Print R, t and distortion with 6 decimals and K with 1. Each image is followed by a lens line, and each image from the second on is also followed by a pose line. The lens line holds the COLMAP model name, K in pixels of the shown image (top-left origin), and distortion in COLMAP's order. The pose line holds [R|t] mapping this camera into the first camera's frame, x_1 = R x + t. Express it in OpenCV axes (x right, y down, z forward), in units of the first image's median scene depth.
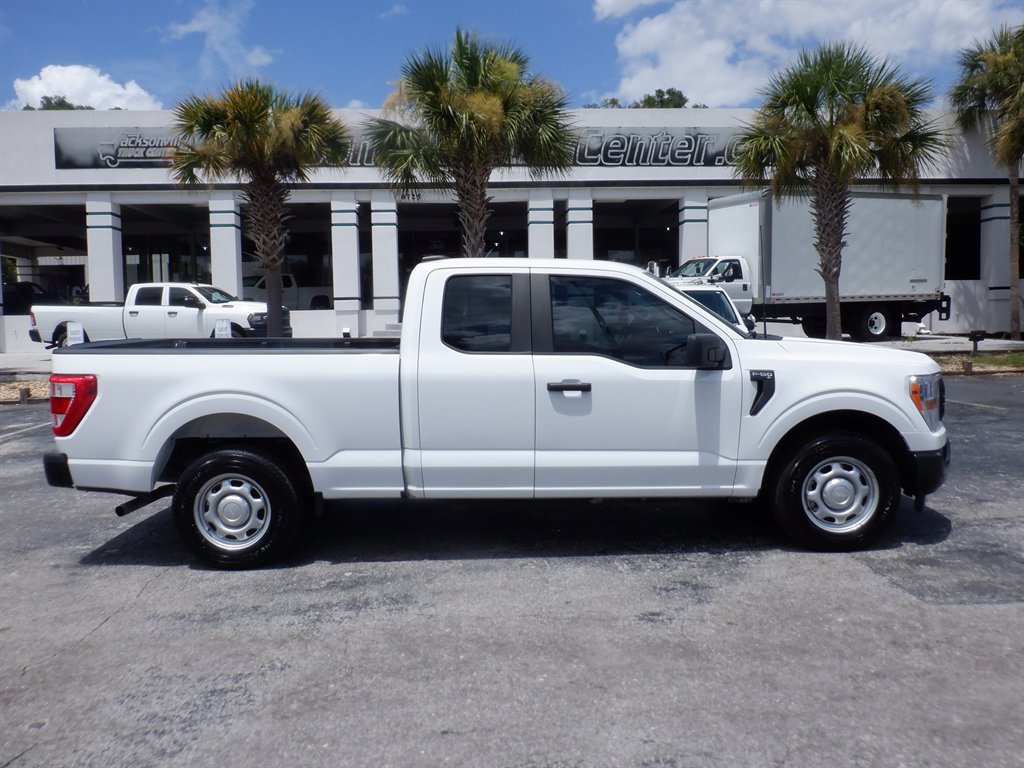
lens RADIAL K [[829.5, 0, 517.0], [0, 829.5, 378.1], [0, 0, 1]] dist [-0.003595, -0.017403]
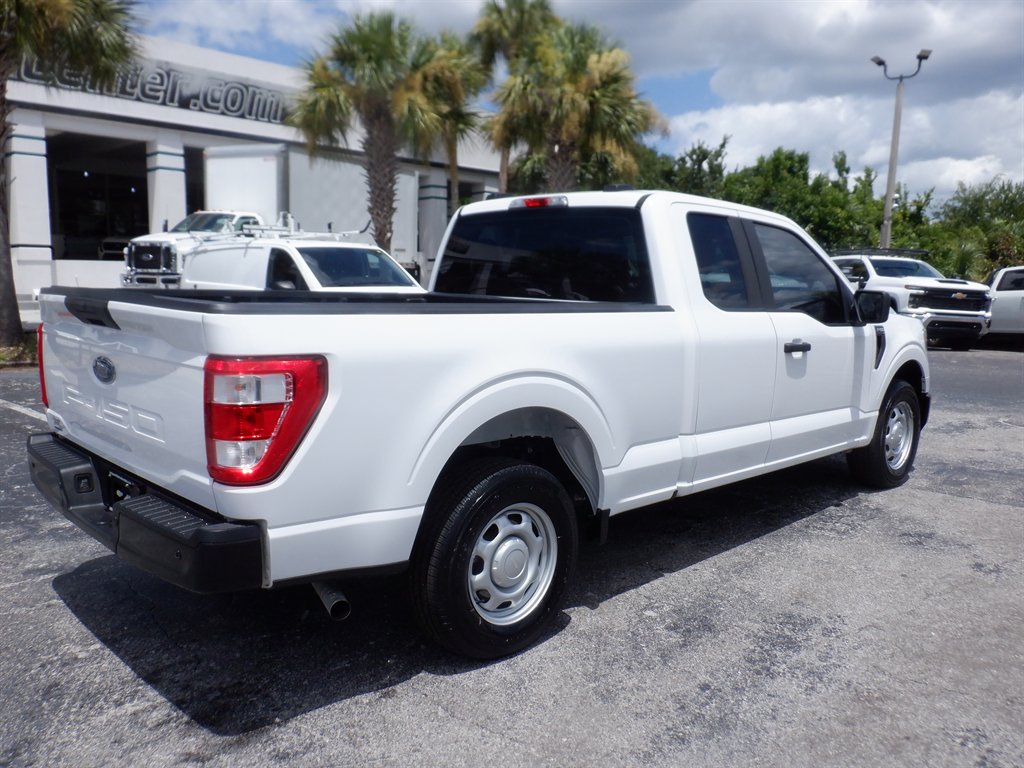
lens RADIAL K [[829.5, 0, 514.9], [0, 829.5, 384.8], [0, 0, 1]] dist [-0.003595, -0.017403]
pose [[0.720819, -0.062026, 0.690342, -0.237421], [0.028970, 0.997814, 0.059403, -0.003455], [-0.692517, -0.022819, 0.721040, 0.170317]]
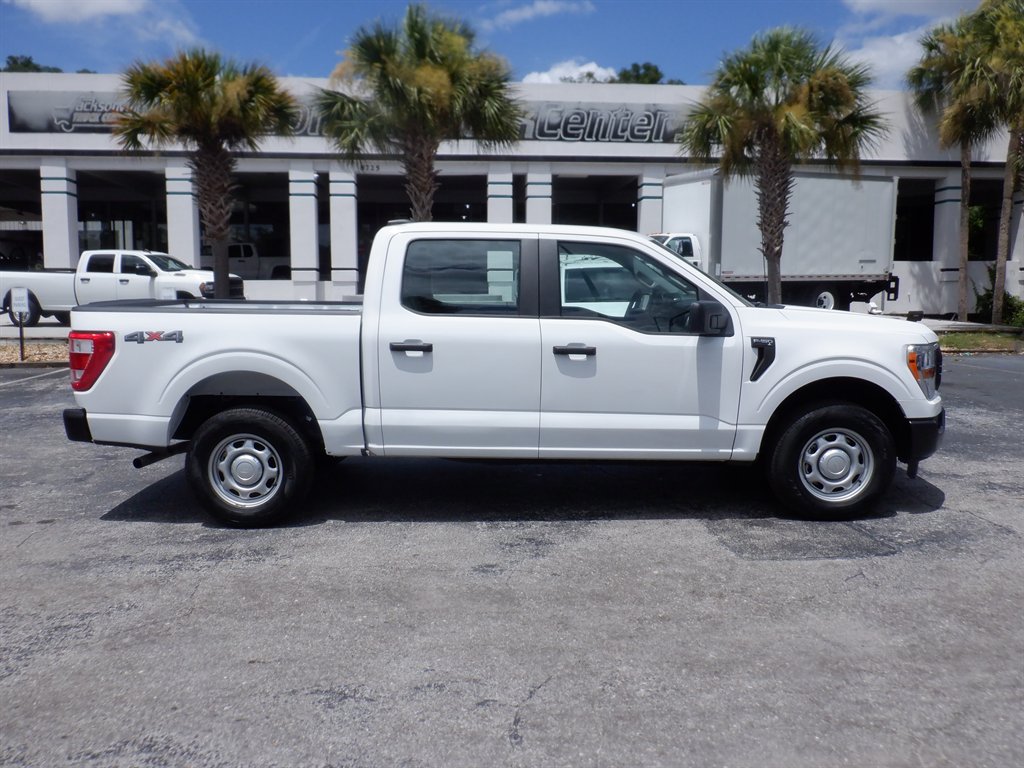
lens RADIAL K [[829.5, 0, 513.8], [0, 829.5, 382.2], [0, 0, 1]] dist [-0.003595, -0.017403]
pose [[0.999640, 0.014528, 0.022573, 0.043162], [-0.015338, 0.999230, 0.036126, 0.001284], [-0.022031, -0.036459, 0.999092, -0.019314]]
